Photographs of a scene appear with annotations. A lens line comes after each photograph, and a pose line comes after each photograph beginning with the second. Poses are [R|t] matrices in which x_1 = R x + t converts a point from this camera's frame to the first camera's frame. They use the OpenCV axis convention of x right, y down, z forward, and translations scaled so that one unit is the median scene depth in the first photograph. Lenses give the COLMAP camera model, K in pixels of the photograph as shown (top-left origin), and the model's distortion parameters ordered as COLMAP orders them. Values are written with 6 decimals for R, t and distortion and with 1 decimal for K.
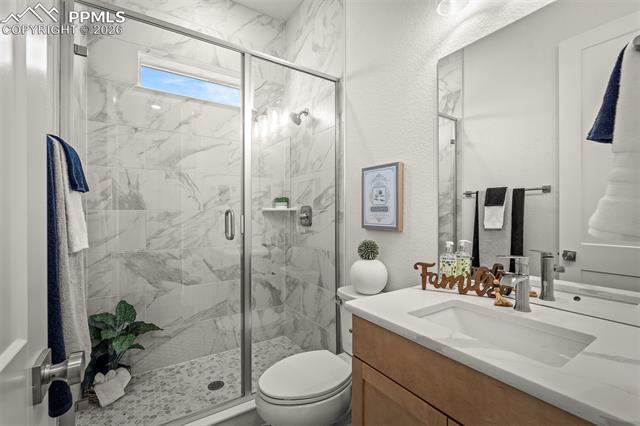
lens RADIAL K [[286.8, 0, 320.8], [0, 286.8, 215.7], [0, 0, 1]] dist [0.000383, 0.000067]
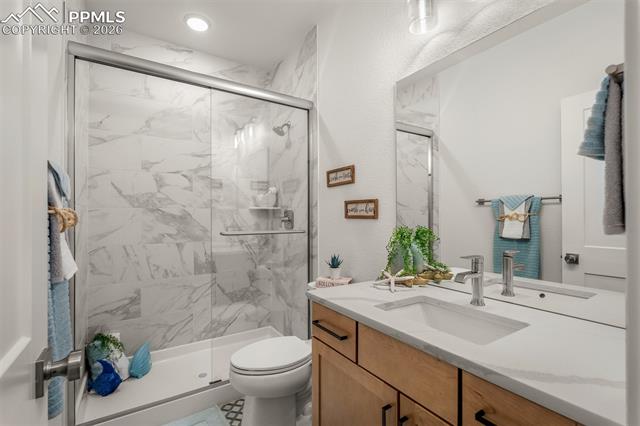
lens RADIAL K [[293.9, 0, 320.0], [0, 293.9, 213.0], [0, 0, 1]] dist [0.009029, 0.000045]
pose [[0.999828, -0.006120, -0.017502, 0.092784], [0.005734, 0.999741, -0.022018, 0.002011], [0.017632, 0.021914, 0.999604, -0.121574]]
